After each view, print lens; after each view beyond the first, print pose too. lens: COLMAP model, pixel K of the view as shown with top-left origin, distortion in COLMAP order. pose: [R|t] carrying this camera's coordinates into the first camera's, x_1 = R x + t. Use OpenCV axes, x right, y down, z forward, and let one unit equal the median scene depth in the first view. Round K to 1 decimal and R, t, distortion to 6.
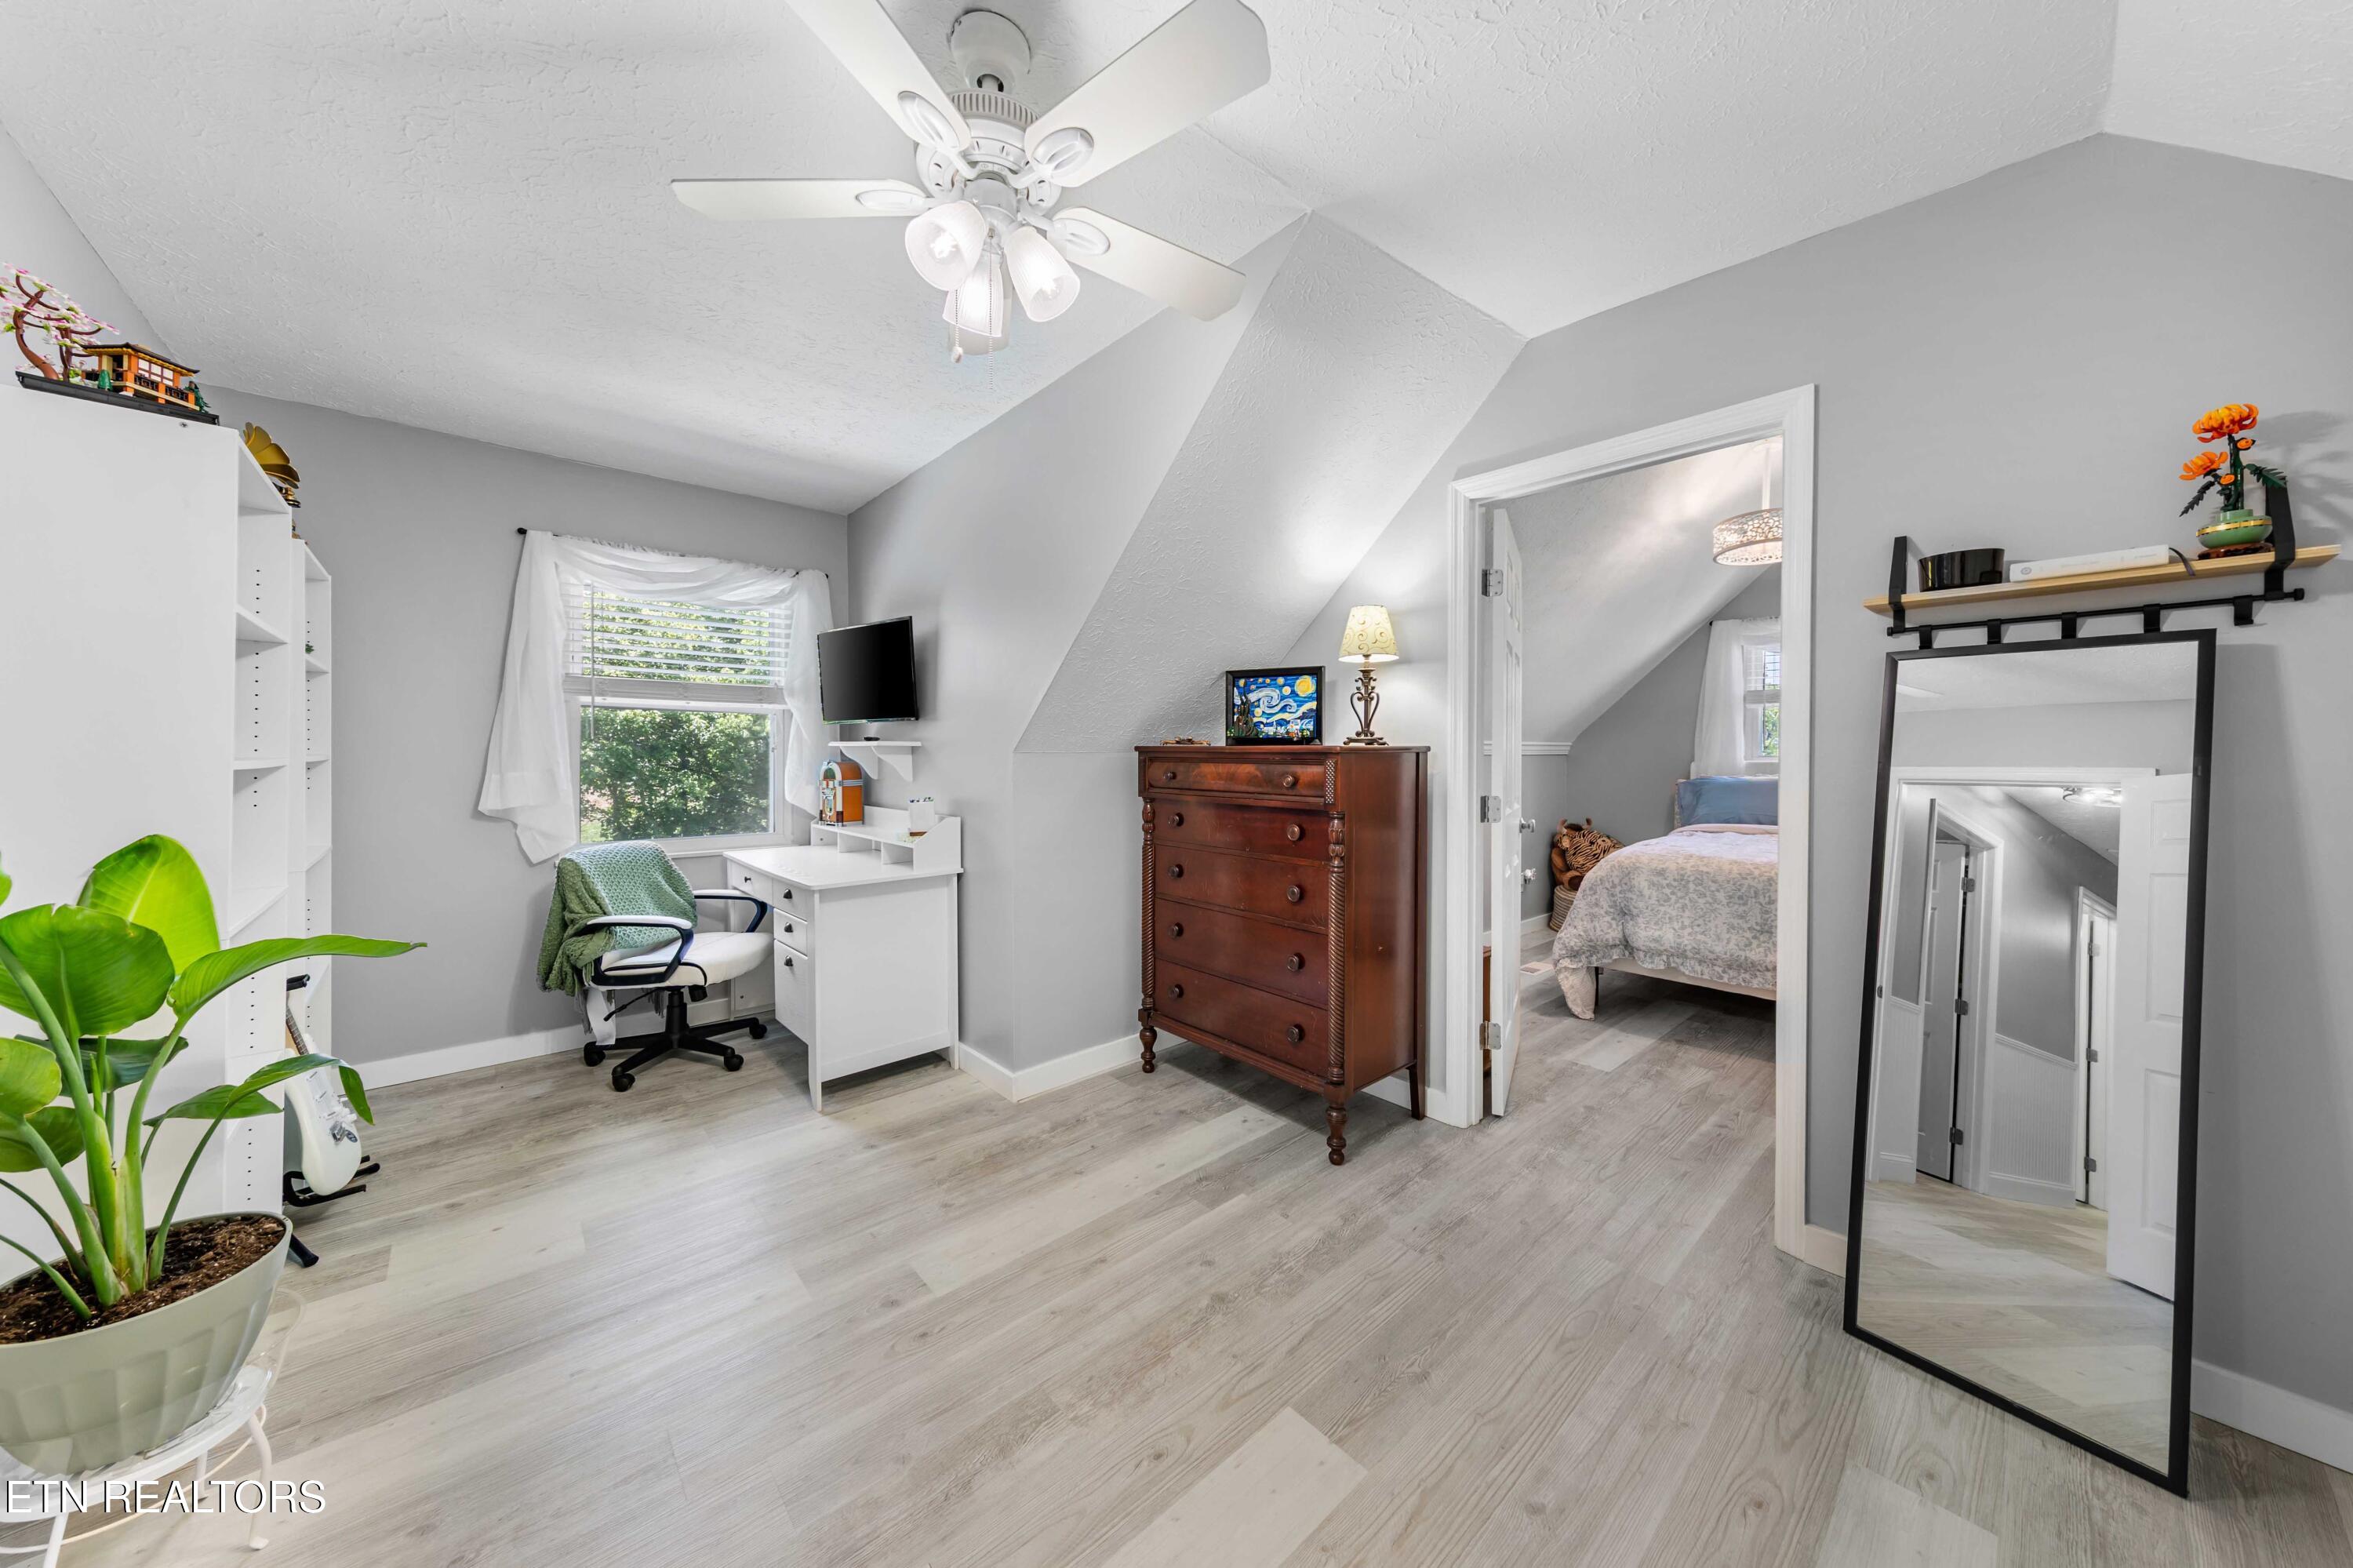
lens RADIAL K [[776.0, 0, 1181.7], [0, 776.0, 777.0], [0, 0, 1]] dist [0.000333, 0.000005]
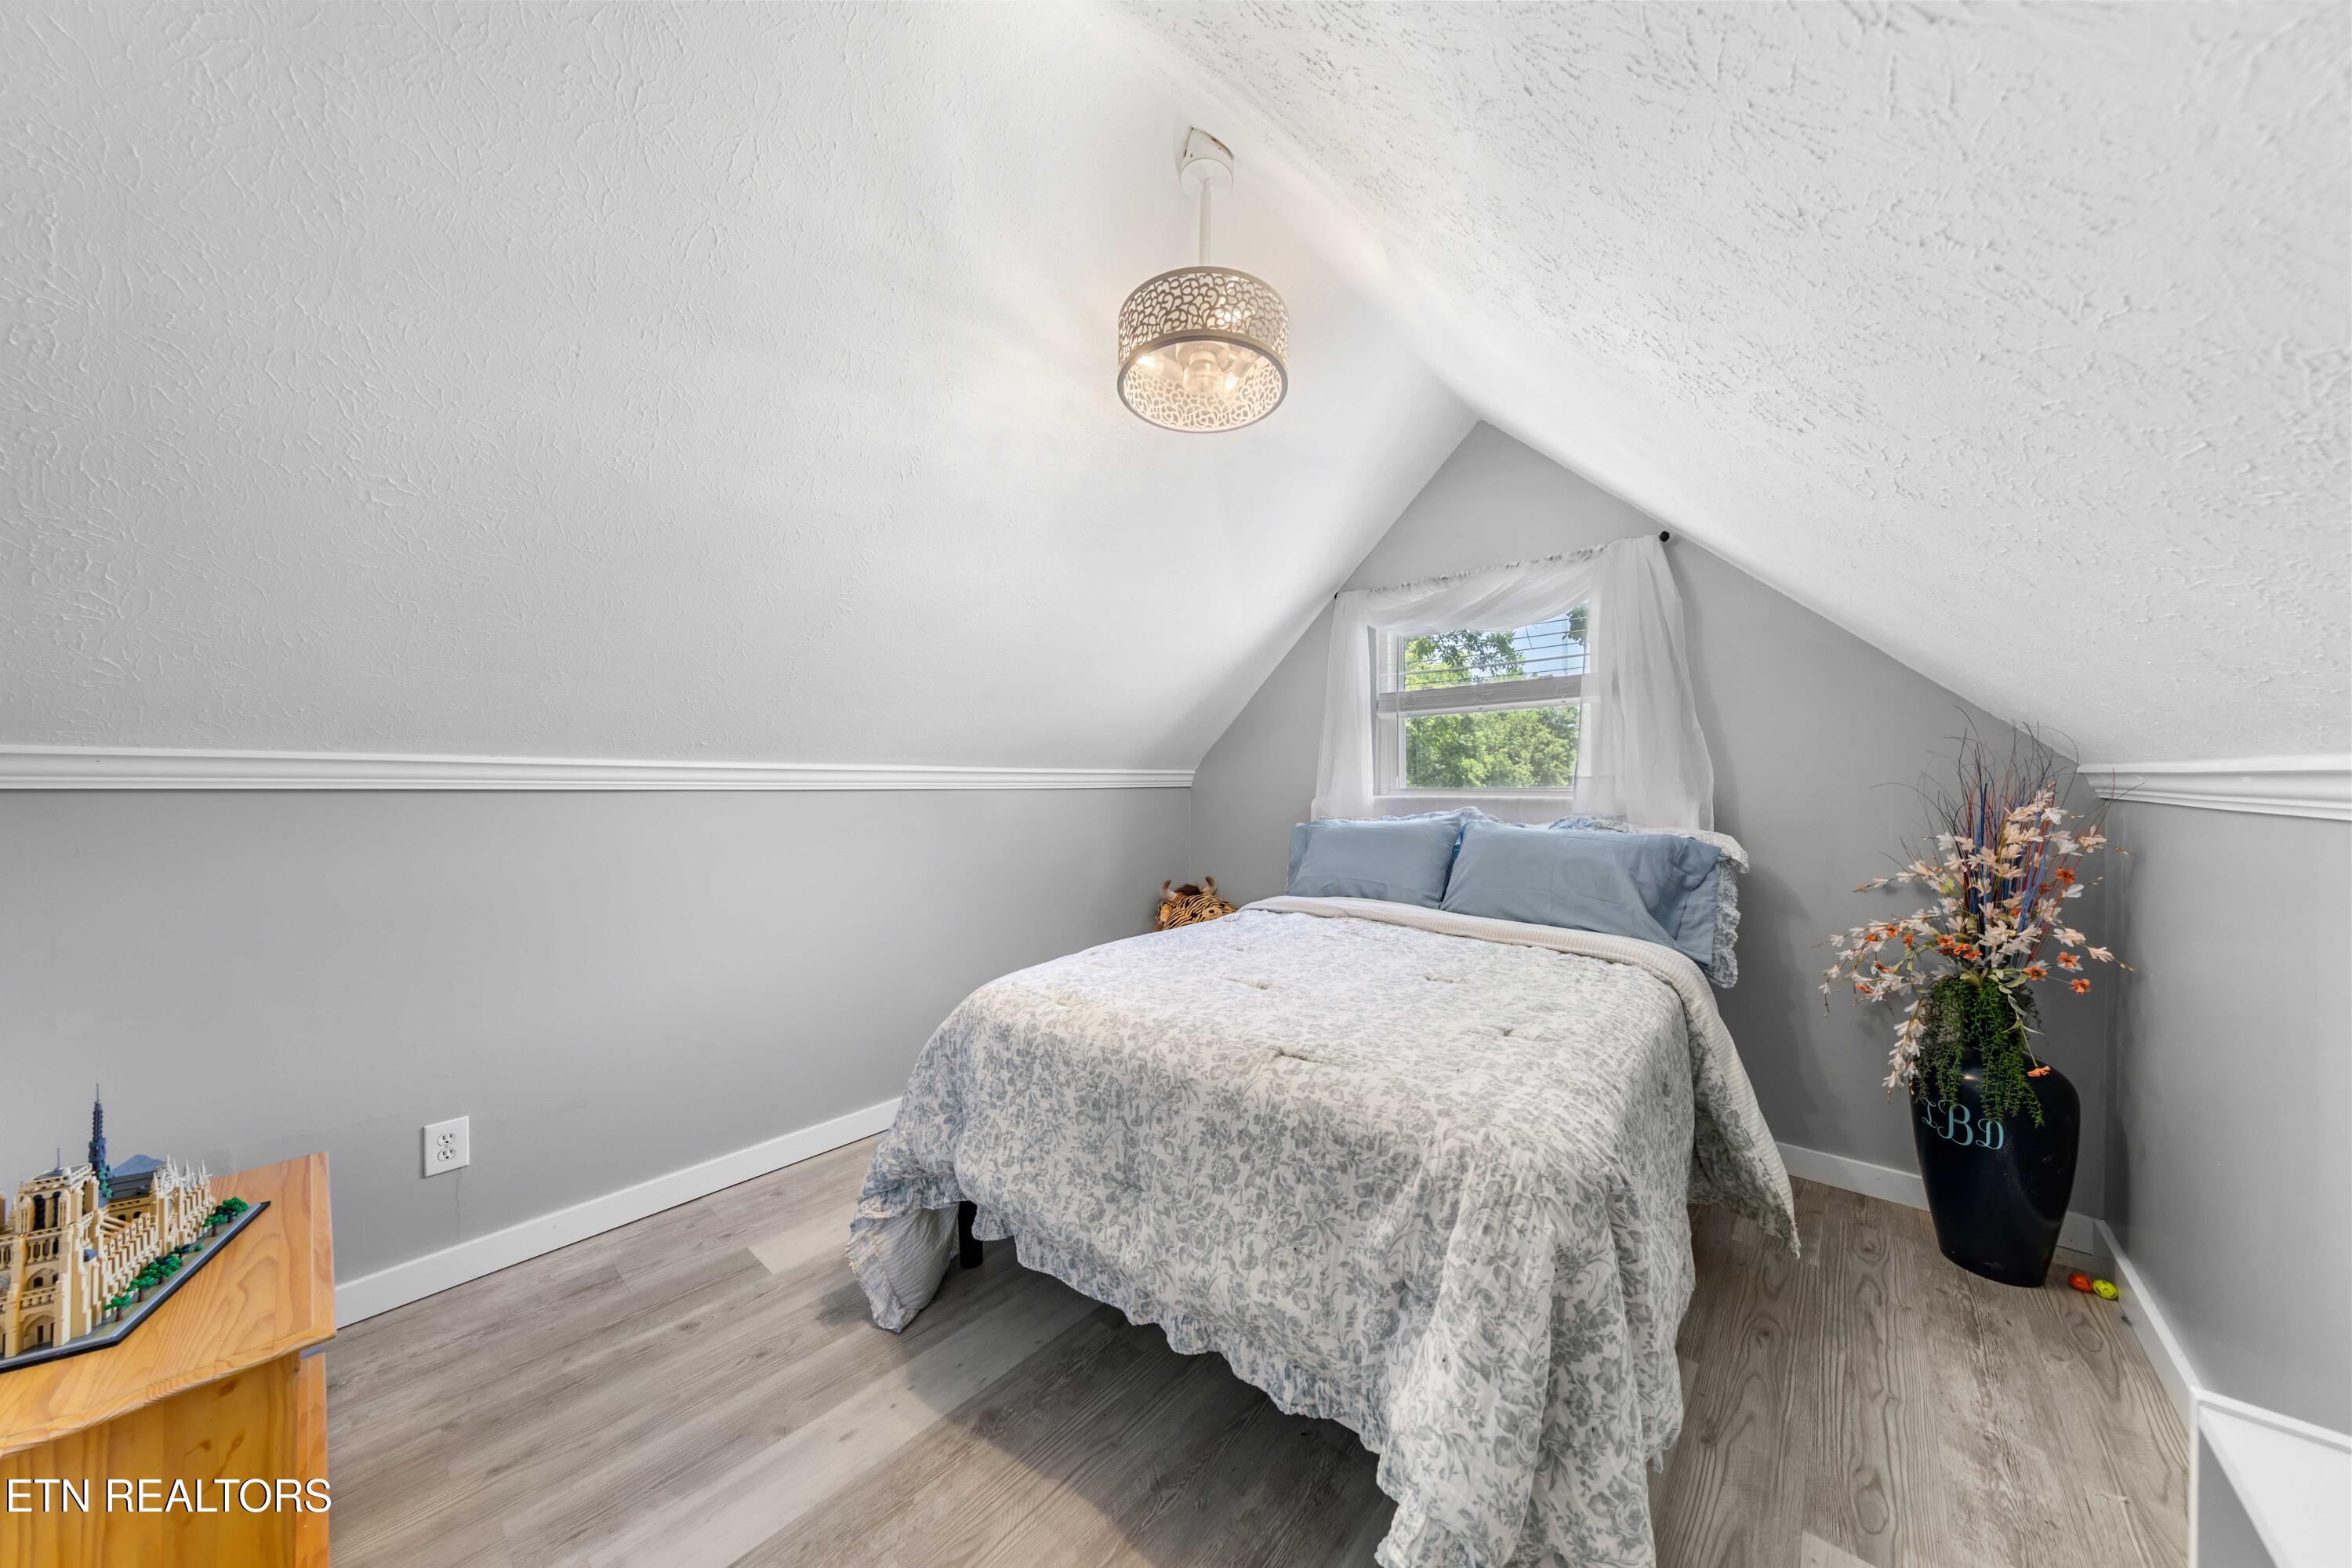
lens RADIAL K [[768.6, 0, 1169.9], [0, 768.6, 782.0], [0, 0, 1]] dist [-0.000041, -0.000006]
pose [[0.993465, -0.000162, 0.114139, 0.476506], [0.003360, 0.999607, -0.027820, -0.015859], [-0.114089, 0.028022, 0.993075, 0.359422]]
